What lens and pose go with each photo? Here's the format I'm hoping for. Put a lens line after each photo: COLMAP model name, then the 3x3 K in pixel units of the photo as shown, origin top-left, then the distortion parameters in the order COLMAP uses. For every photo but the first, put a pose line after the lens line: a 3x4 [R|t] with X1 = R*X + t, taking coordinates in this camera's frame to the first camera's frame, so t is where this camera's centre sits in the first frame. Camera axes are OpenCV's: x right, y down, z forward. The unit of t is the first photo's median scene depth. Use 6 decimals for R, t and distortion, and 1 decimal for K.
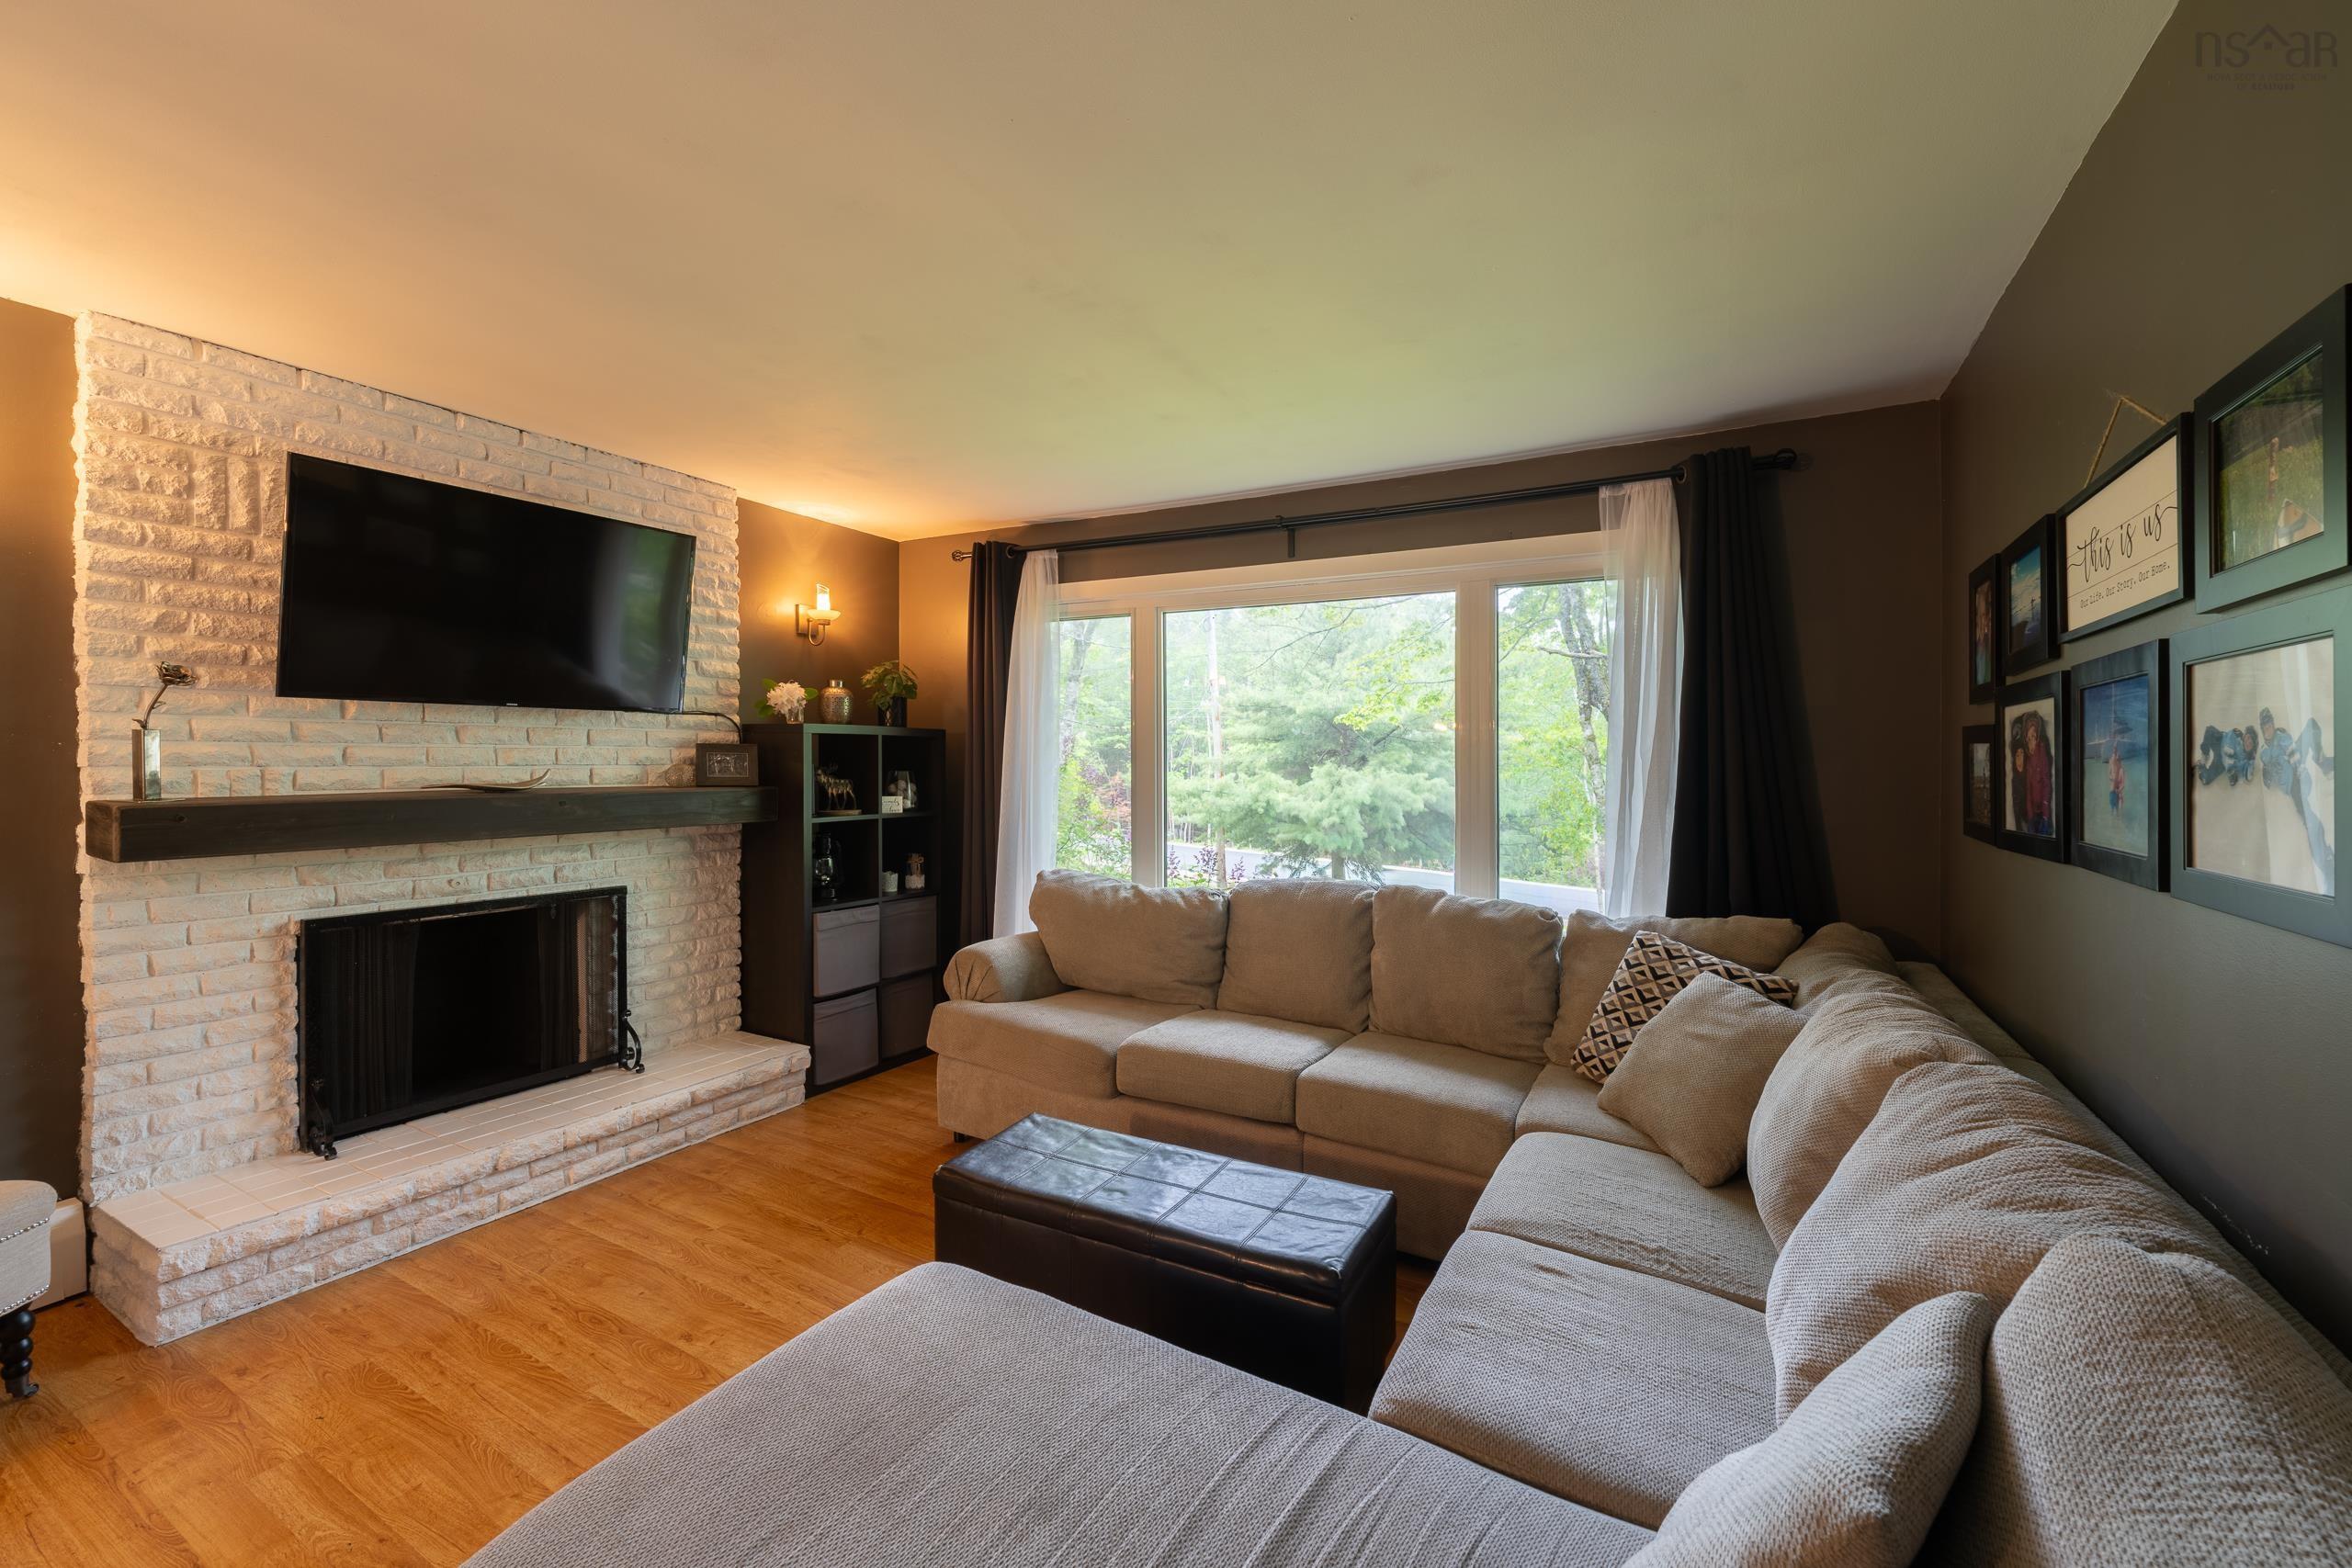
lens RADIAL K [[965.1, 0, 1170.2], [0, 965.1, 770.9], [0, 0, 1]] dist [-0.000567, -0.000011]
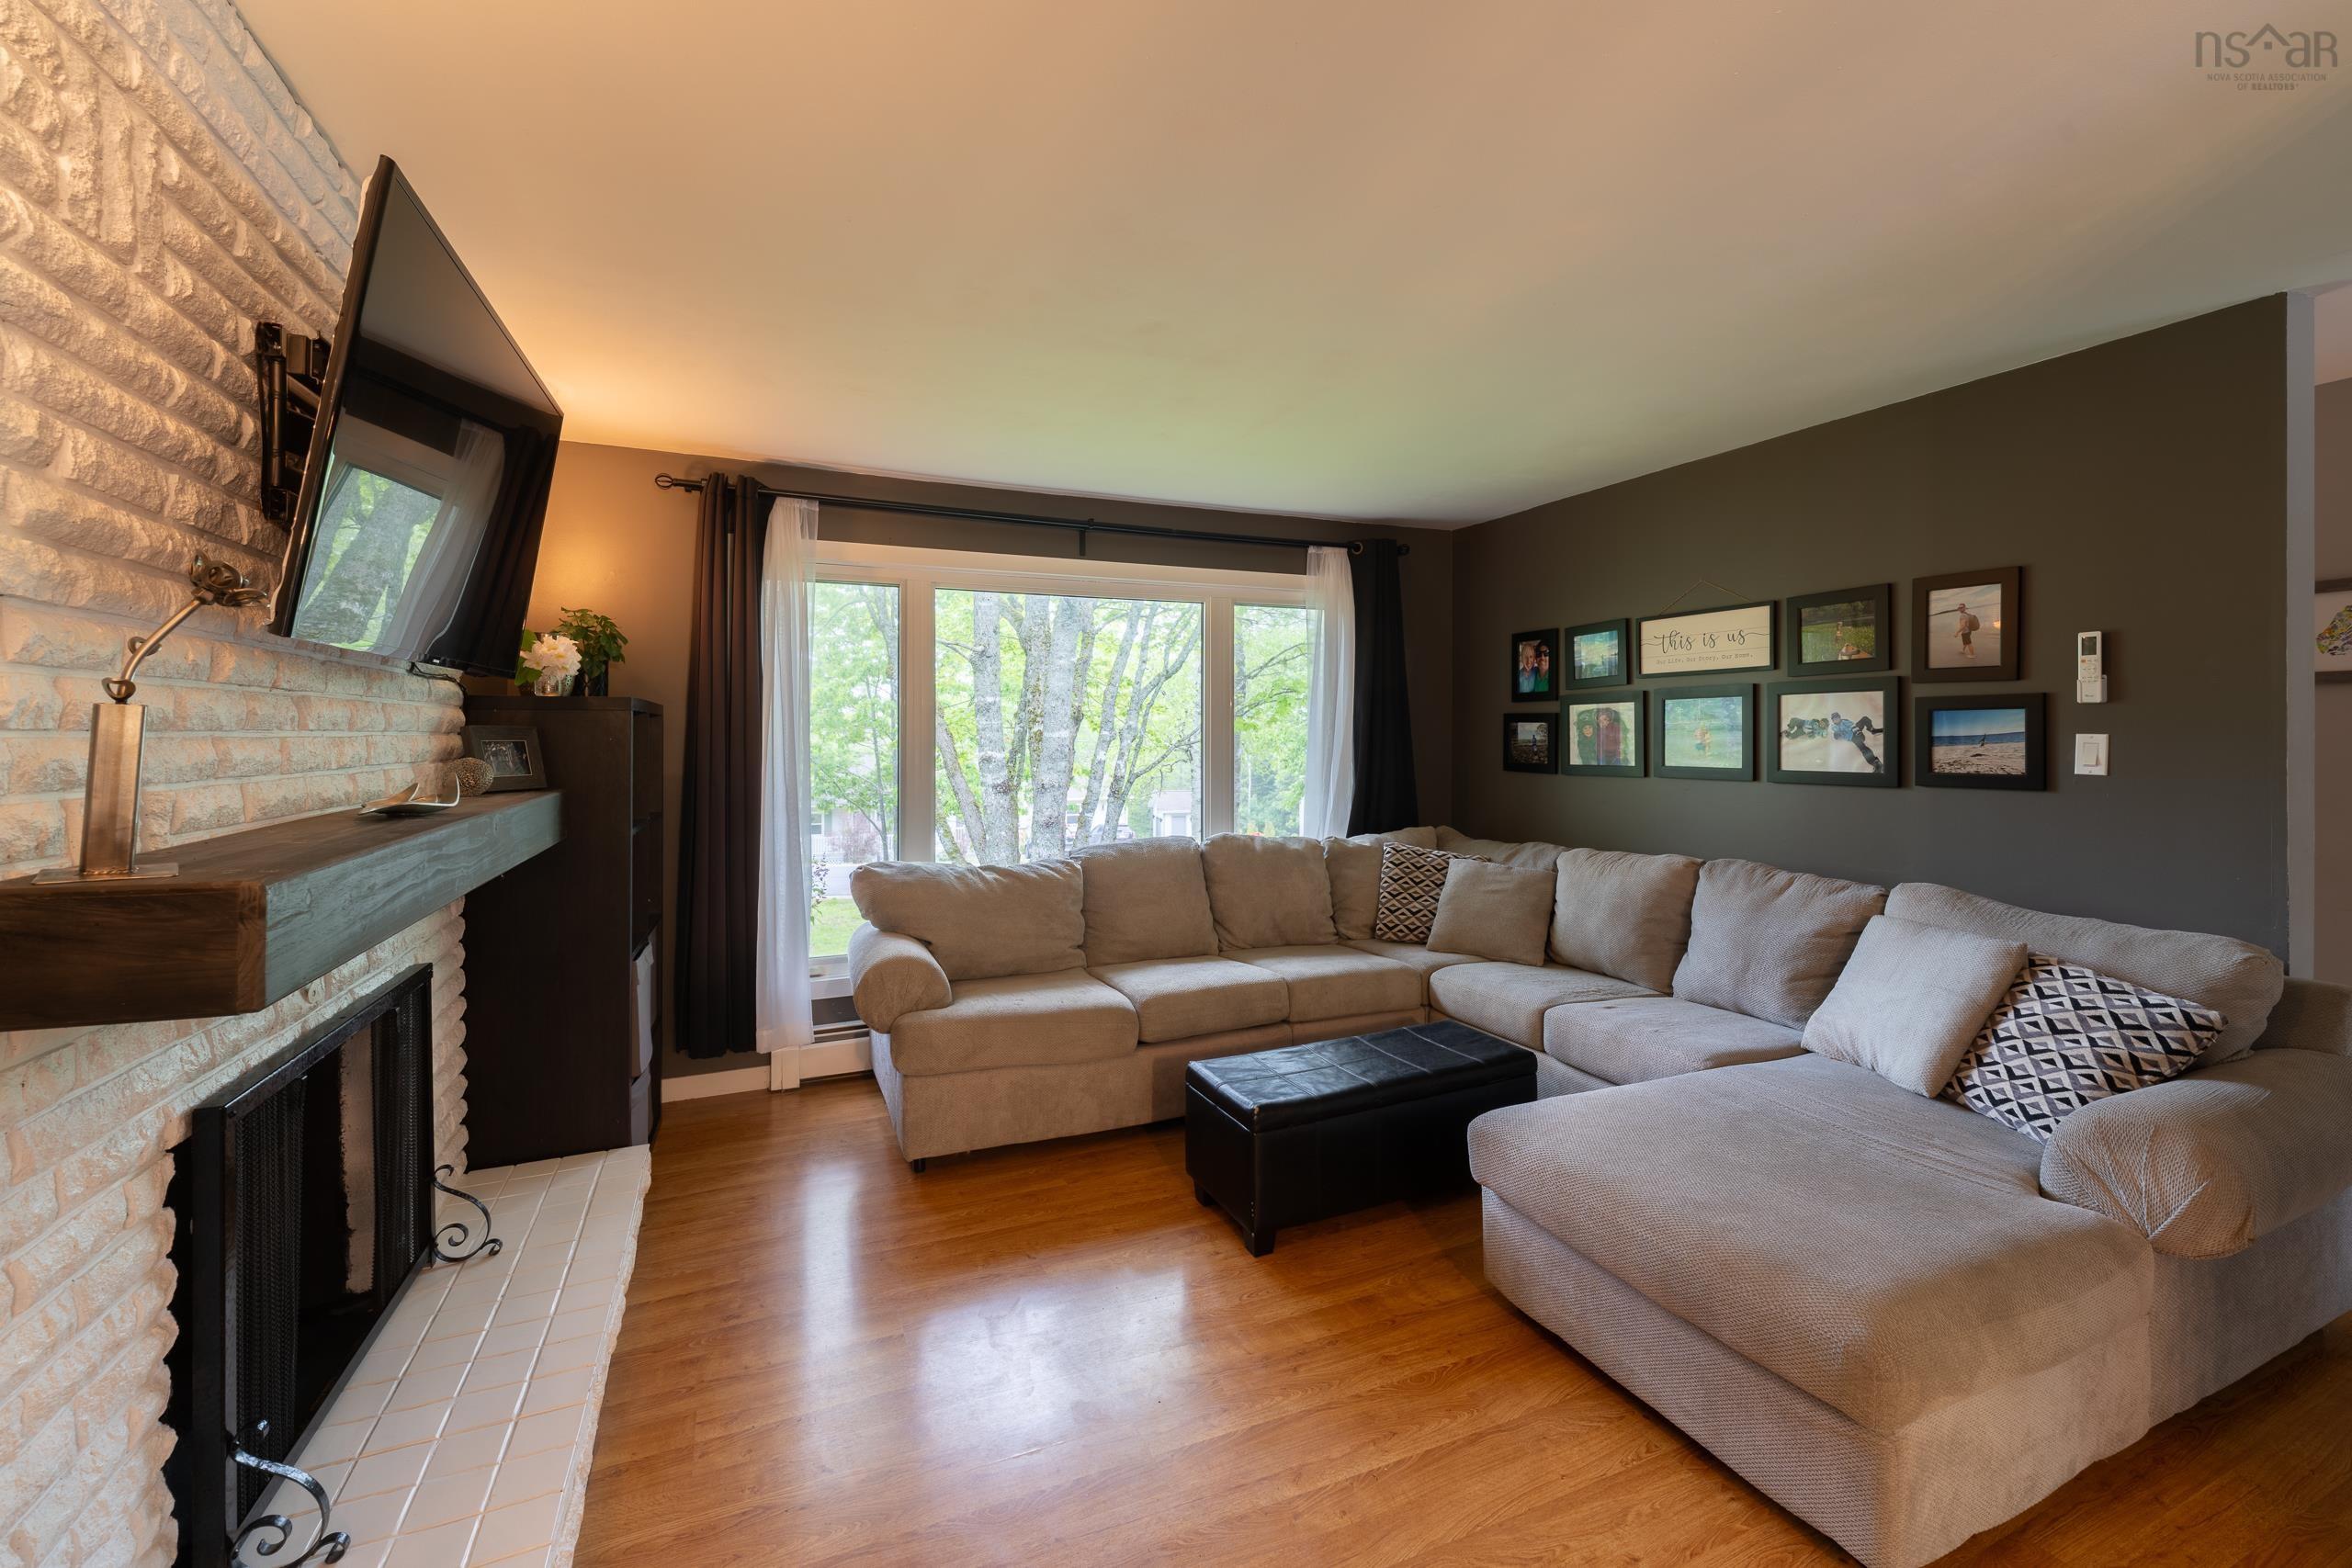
lens RADIAL K [[977.0, 0, 1176.9], [0, 977.0, 742.3], [0, 0, 1]] dist [-0.000611, -0.000100]
pose [[0.597179, -0.019898, 0.801862, -0.853326], [0.021408, 0.999732, 0.008865, -0.015894], [-0.801823, 0.011872, 0.597444, 0.286464]]
